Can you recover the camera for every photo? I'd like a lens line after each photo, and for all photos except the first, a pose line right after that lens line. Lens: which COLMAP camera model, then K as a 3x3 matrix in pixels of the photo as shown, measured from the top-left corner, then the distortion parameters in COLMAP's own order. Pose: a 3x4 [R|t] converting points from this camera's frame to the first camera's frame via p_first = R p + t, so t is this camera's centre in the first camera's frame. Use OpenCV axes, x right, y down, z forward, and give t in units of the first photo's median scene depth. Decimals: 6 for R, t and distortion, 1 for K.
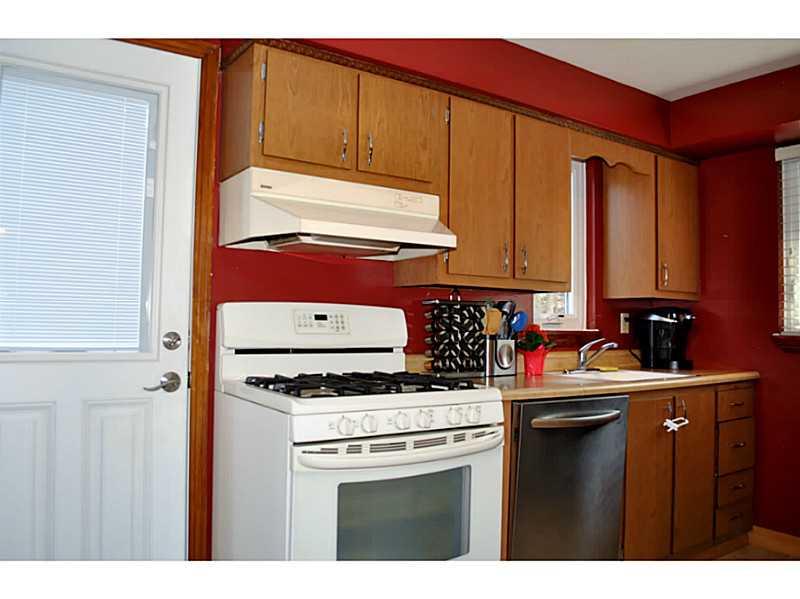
lens RADIAL K [[648.6, 0, 400.2], [0, 648.6, 299.8], [0, 0, 1]] dist [-0.076201, -0.018050]
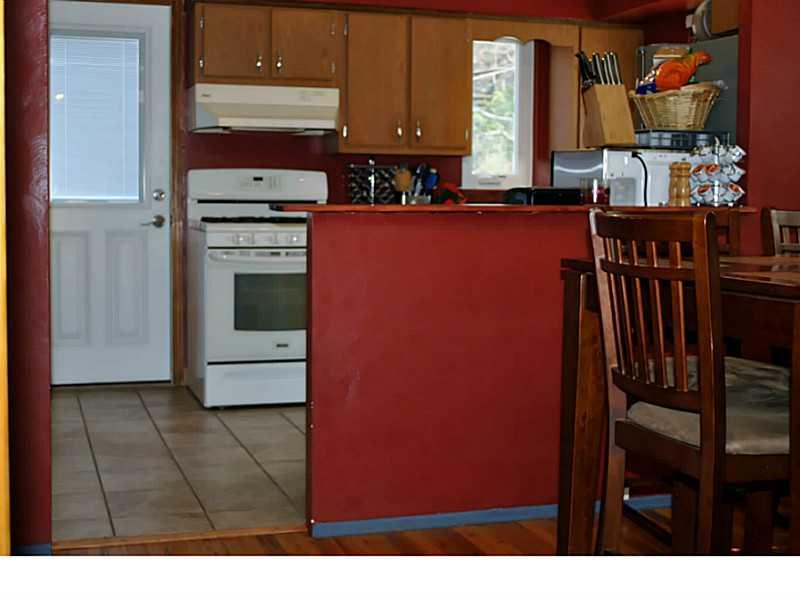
lens RADIAL K [[1293.2, 0, 399.9], [0, 1293.2, 298.5], [0, 0, 1]] dist [0.026507, 0.000000]
pose [[0.952374, 0.013241, -0.304646, 1.078776], [0.018578, 0.994681, 0.101310, 0.005989], [0.304367, -0.102145, 0.947062, -1.694032]]
